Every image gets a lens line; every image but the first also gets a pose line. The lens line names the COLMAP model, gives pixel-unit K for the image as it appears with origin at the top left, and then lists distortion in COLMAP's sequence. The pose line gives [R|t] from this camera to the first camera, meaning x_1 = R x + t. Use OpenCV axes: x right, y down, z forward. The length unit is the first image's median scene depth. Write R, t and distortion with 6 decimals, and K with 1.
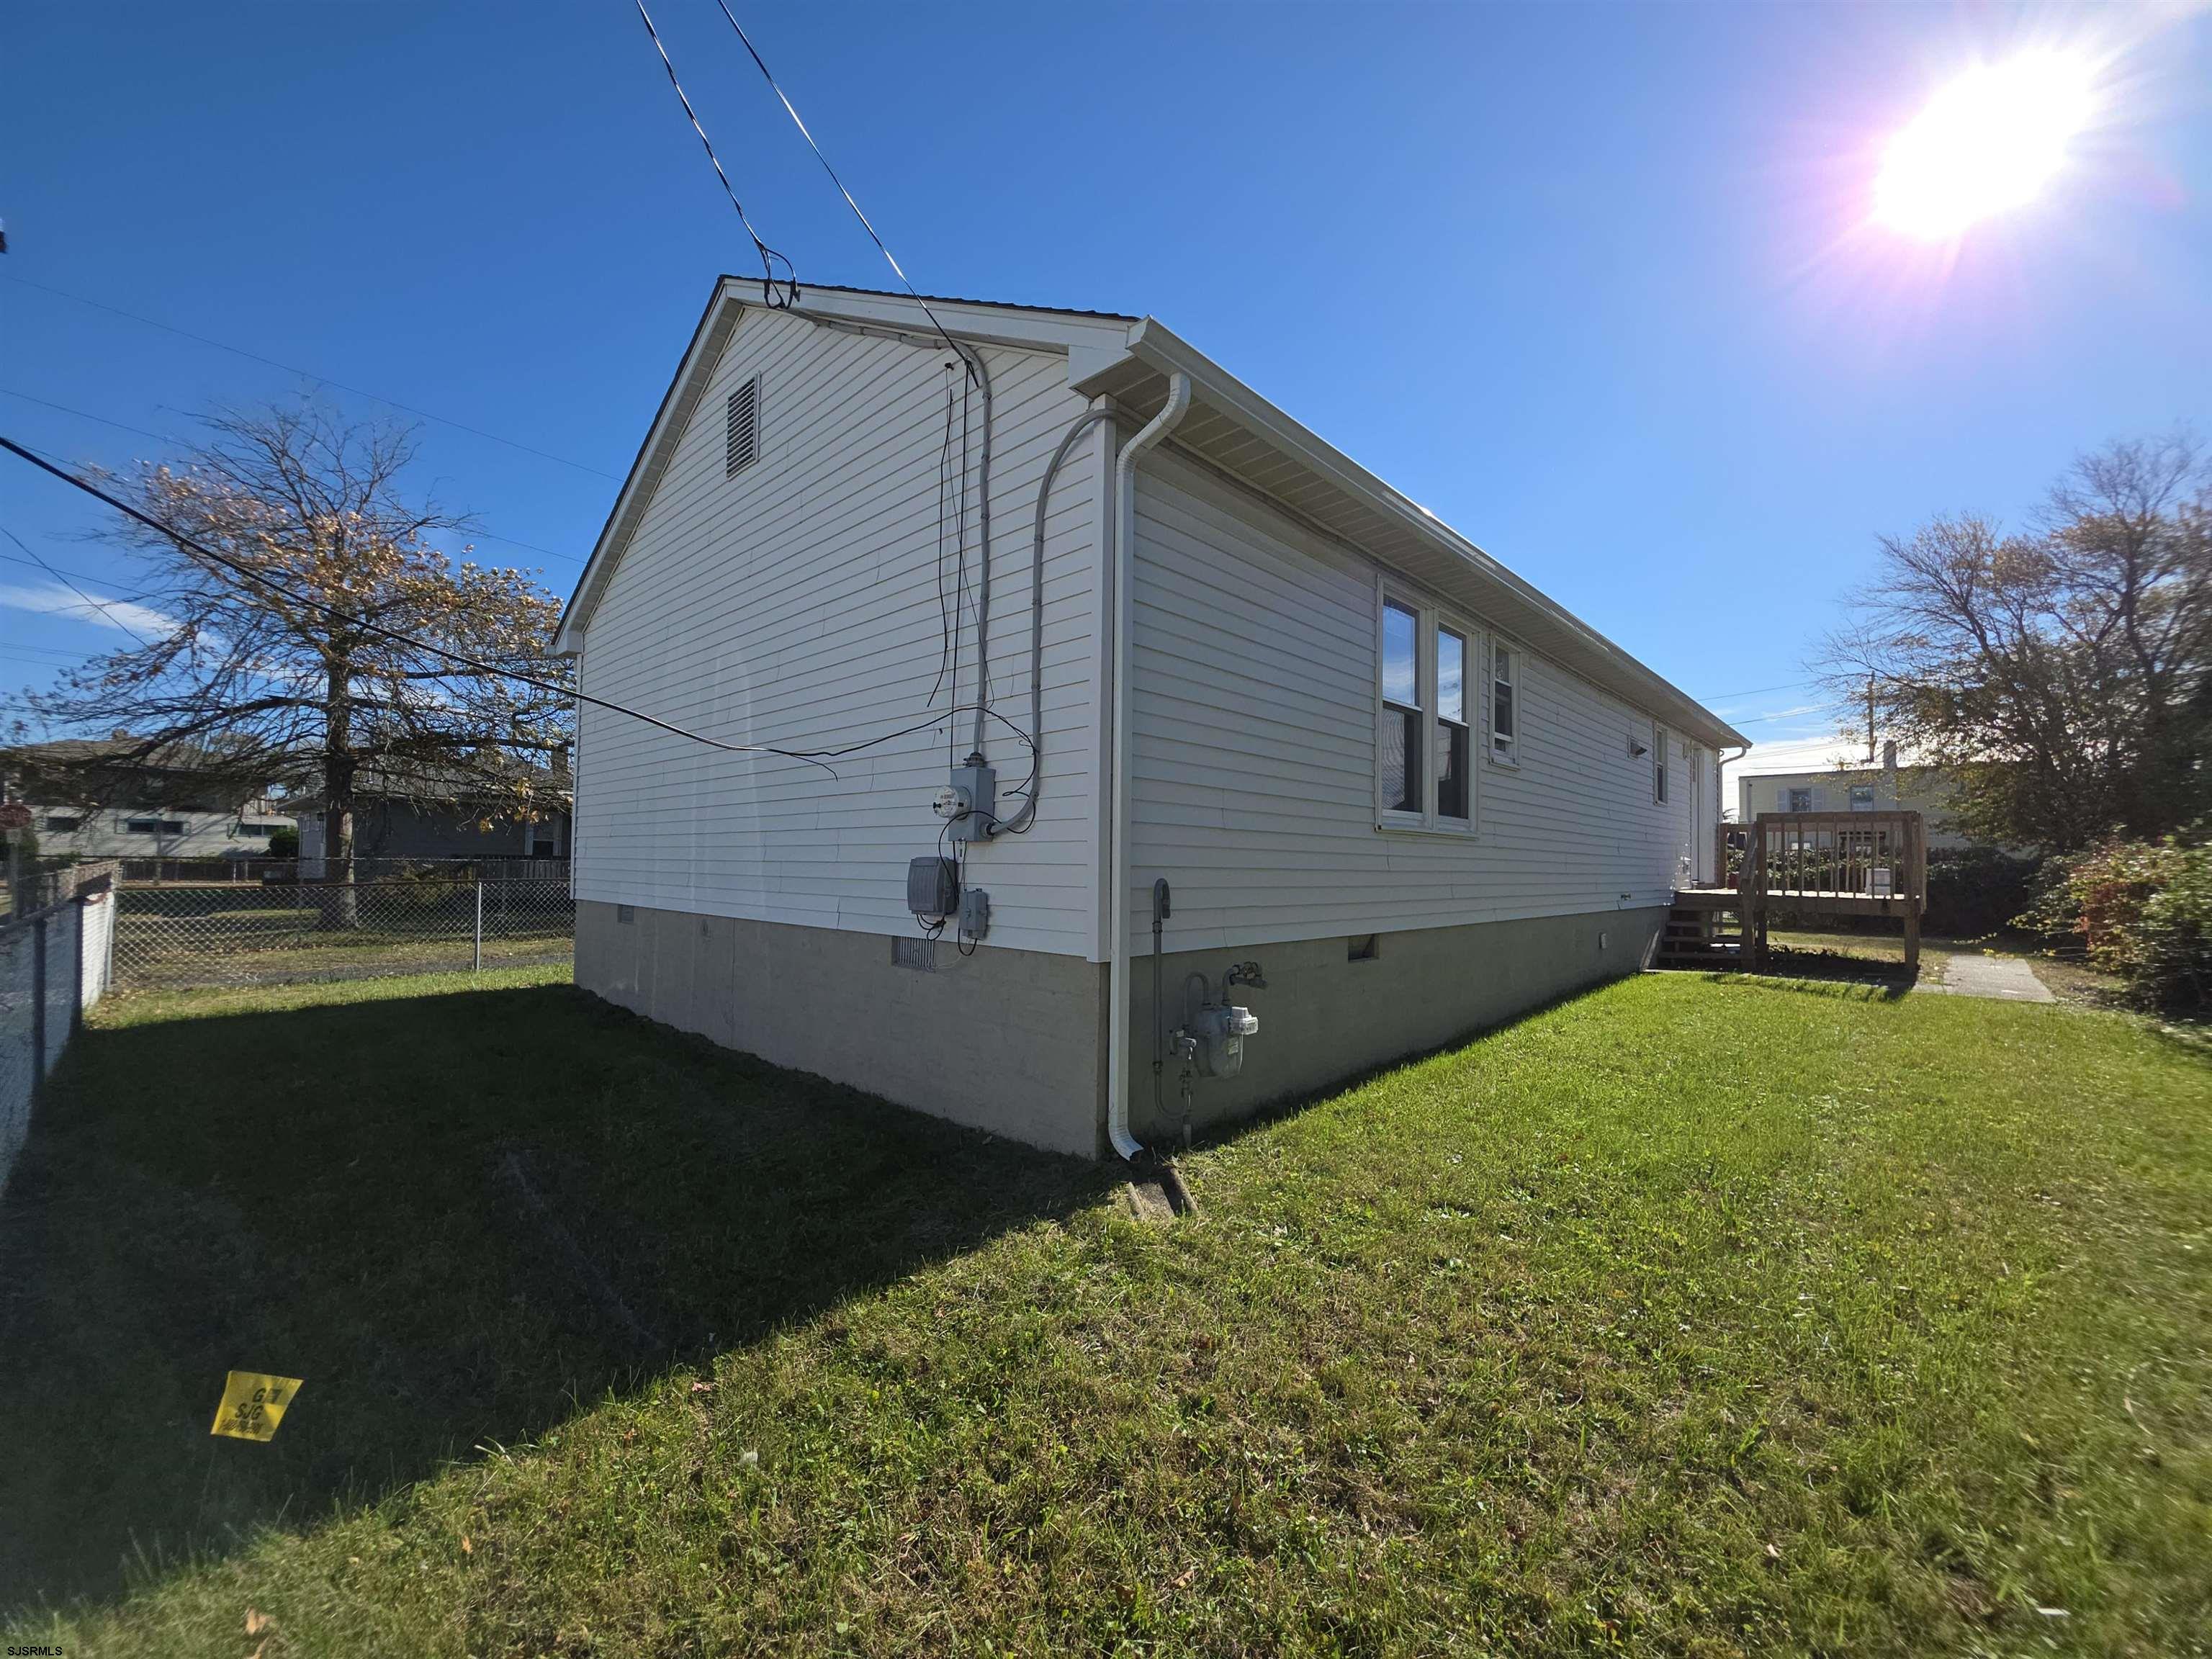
lens RADIAL K [[879.4, 0, 1107.7], [0, 879.4, 836.8], [0, 0, 1]] dist [0.012427, -0.007487]
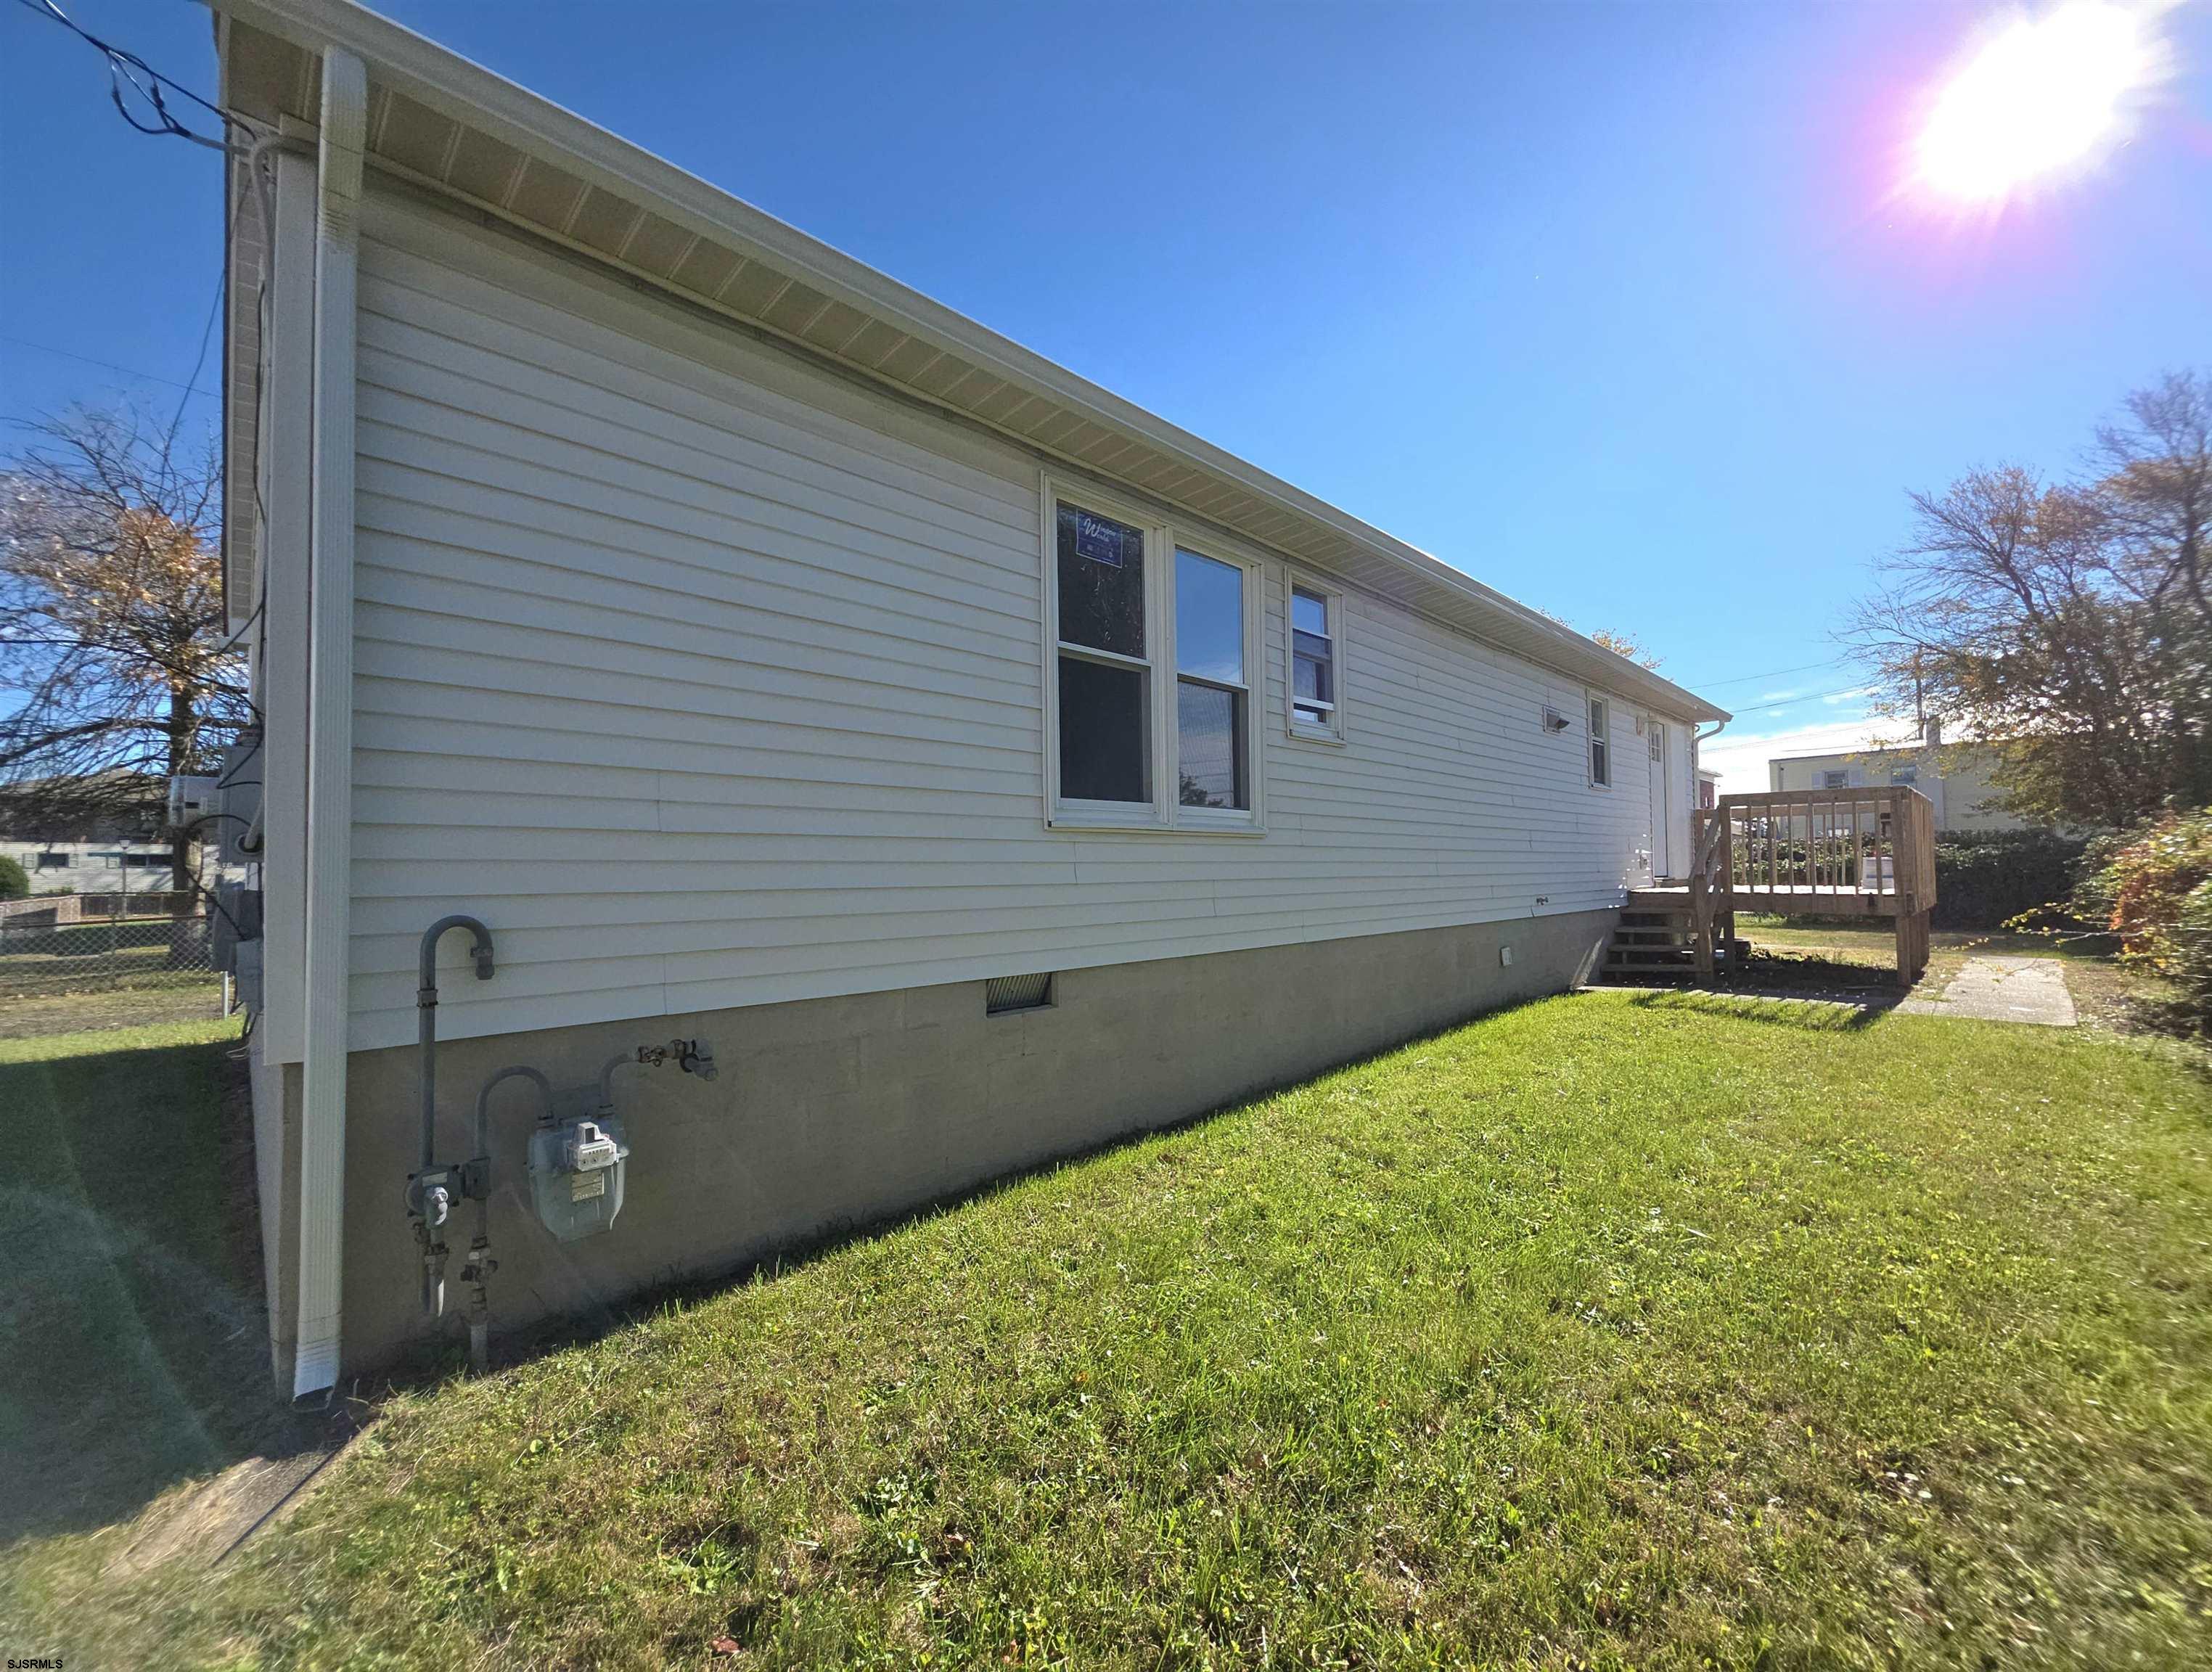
lens RADIAL K [[893.6, 0, 1104.3], [0, 893.6, 844.0], [0, 0, 1]] dist [0.015793, -0.010371]
pose [[0.999103, -0.027851, -0.031891, 0.132339], [0.027858, 0.999612, -0.000199, 0.002423], [0.031884, -0.000689, 0.999491, 0.097126]]
